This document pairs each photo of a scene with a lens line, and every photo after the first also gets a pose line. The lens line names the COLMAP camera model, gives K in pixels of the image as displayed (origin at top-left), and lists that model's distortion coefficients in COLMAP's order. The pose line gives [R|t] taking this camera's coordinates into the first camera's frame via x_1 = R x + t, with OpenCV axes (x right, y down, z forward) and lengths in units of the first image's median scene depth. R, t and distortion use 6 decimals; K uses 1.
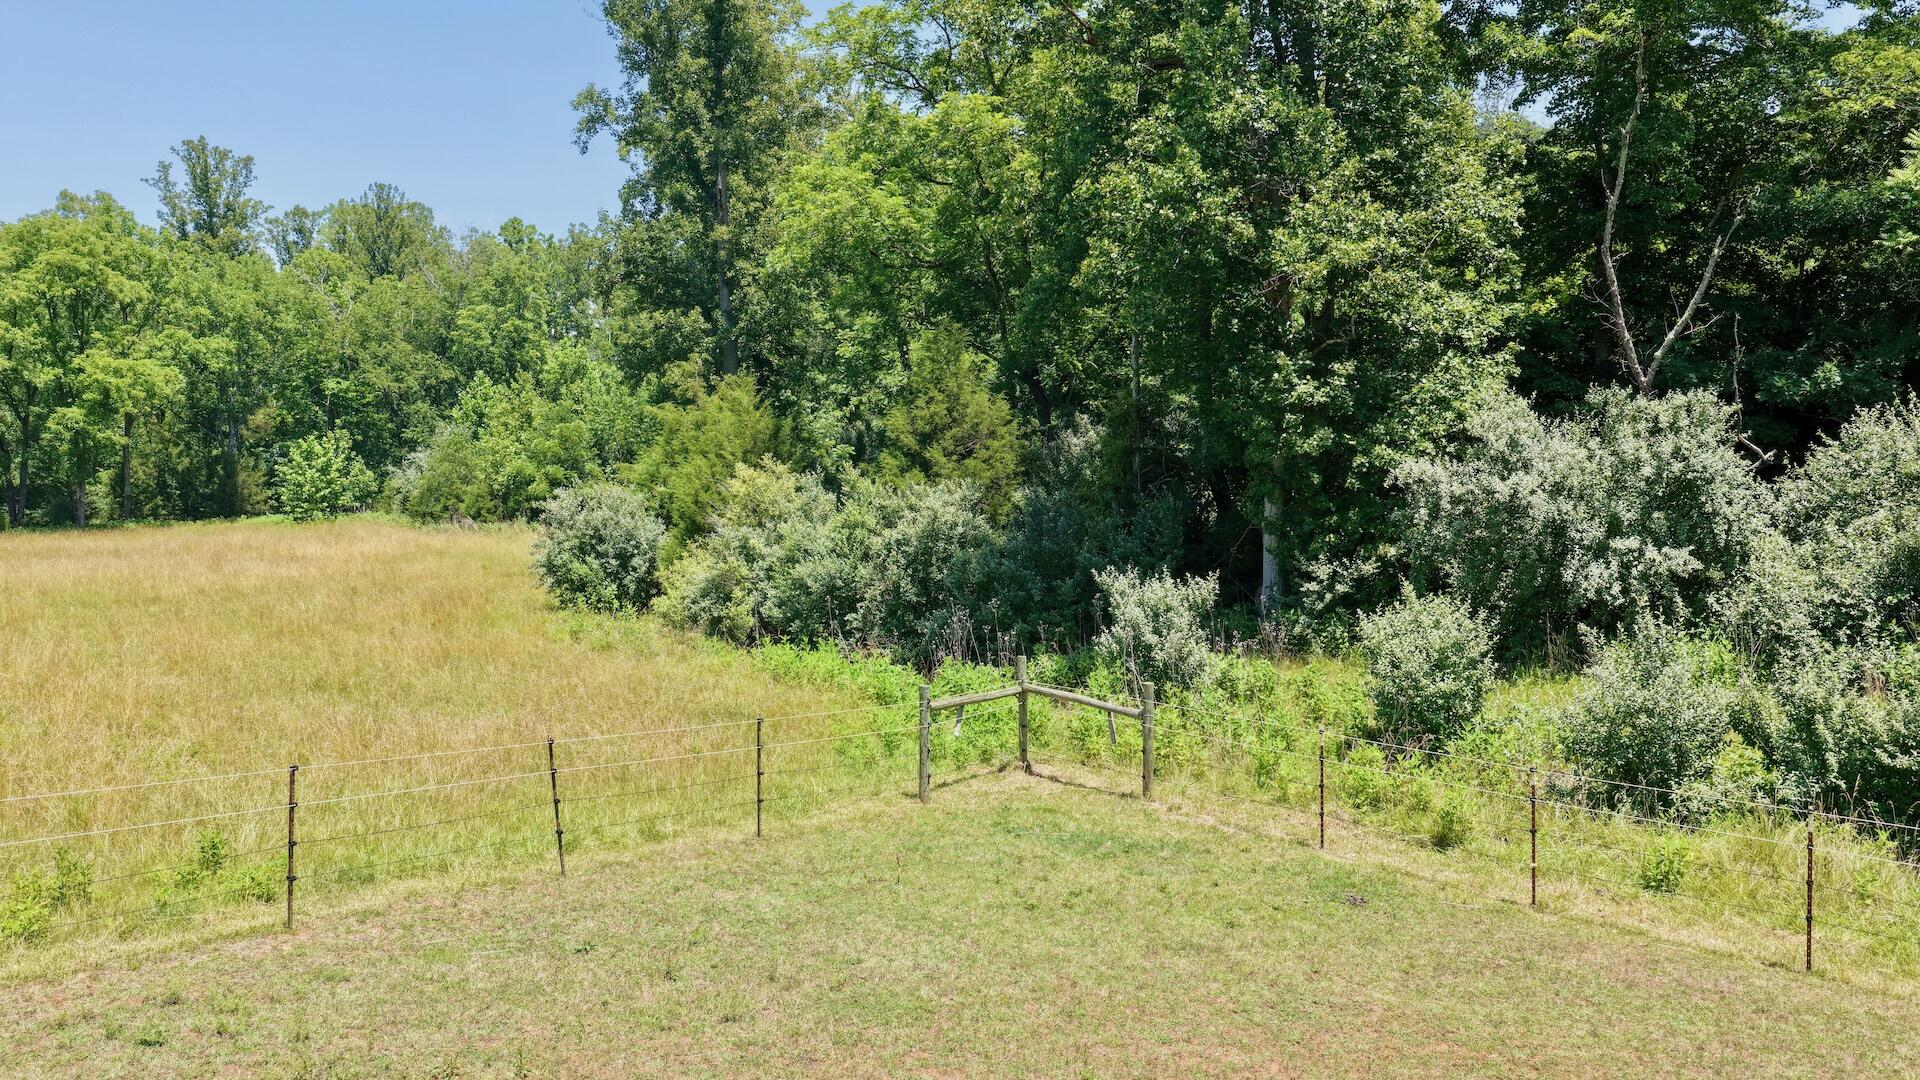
lens RADIAL K [[1600.9, 0, 959.2], [0, 1600.9, 532.2], [0, 0, 1]] dist [-0.025076, 0.058989]
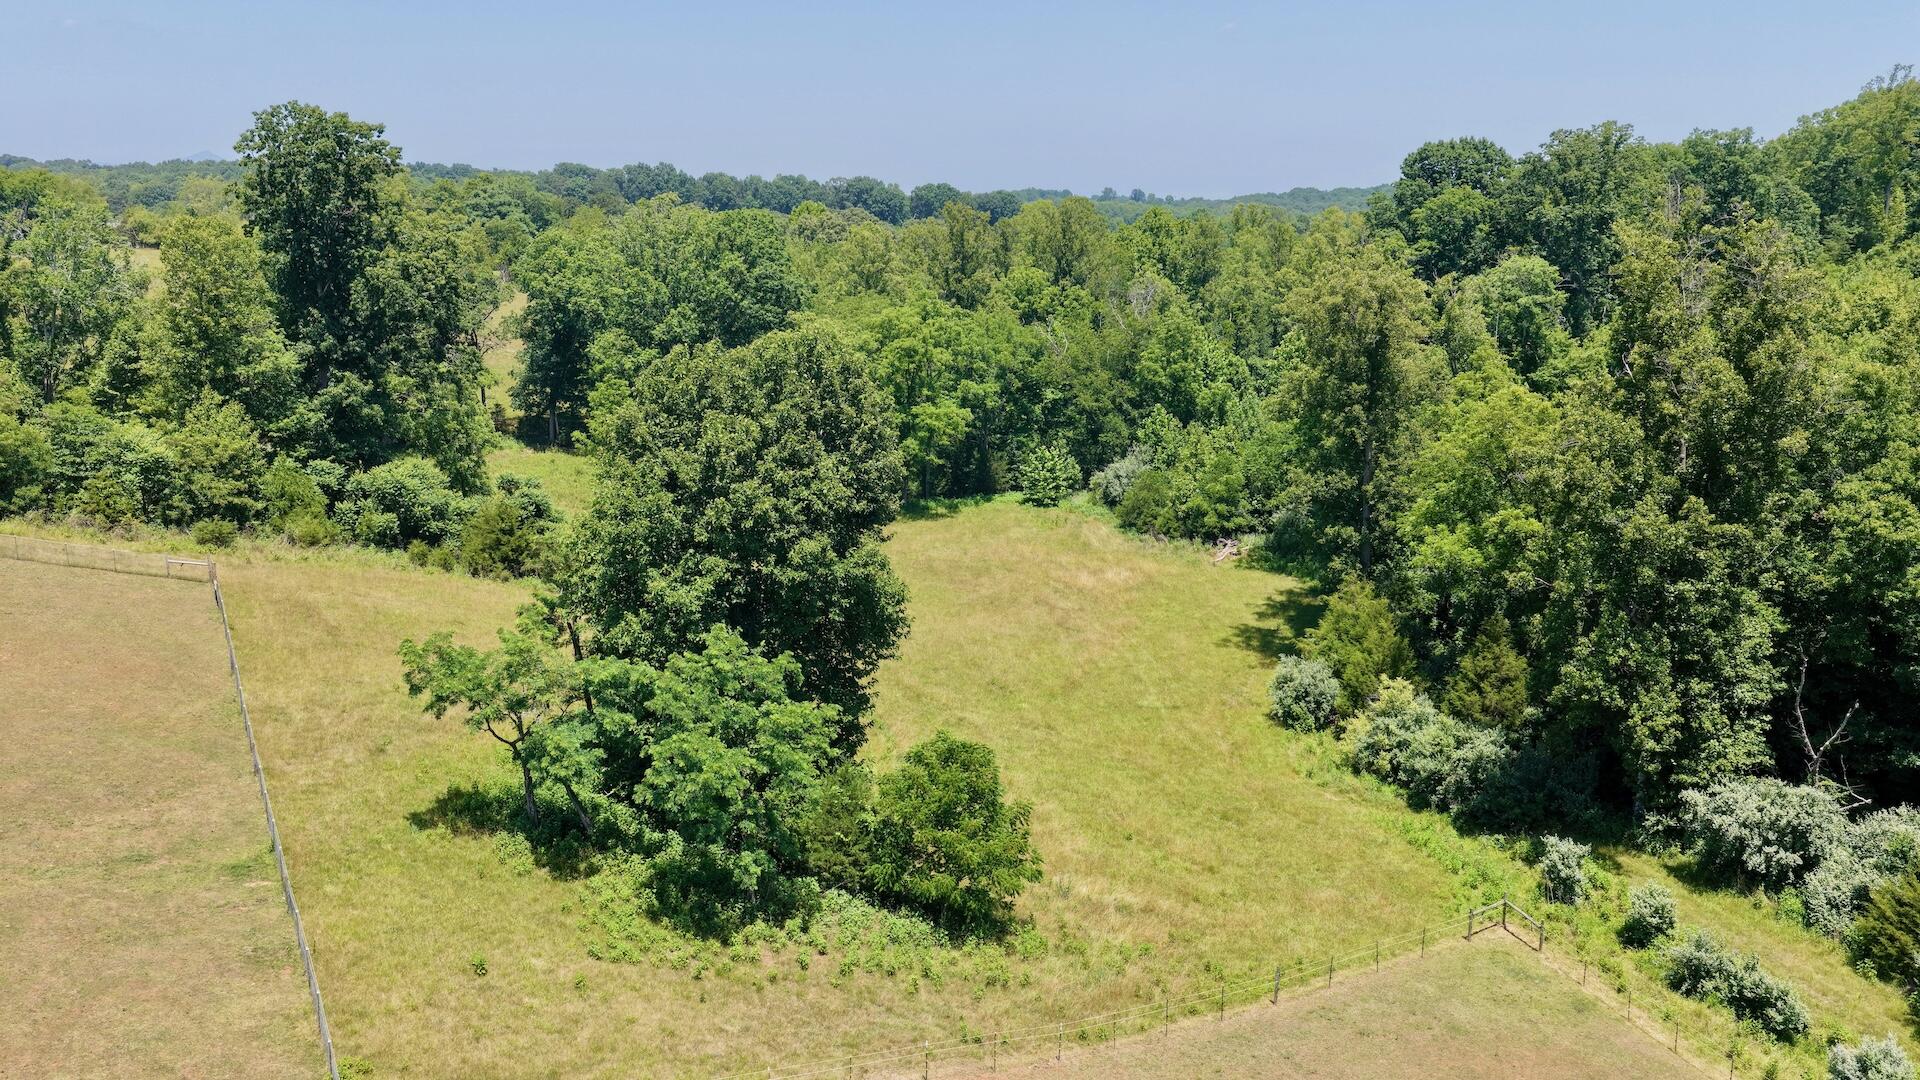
lens RADIAL K [[1600.9, 0, 959.2], [0, 1600.9, 532.2], [0, 0, 1]] dist [-0.025076, 0.058989]
pose [[0.944242, 0.073170, -0.321020, -0.009074], [-0.026197, 0.988599, 0.148275, -0.540131], [0.328210, -0.131598, 0.935393, -1.110538]]
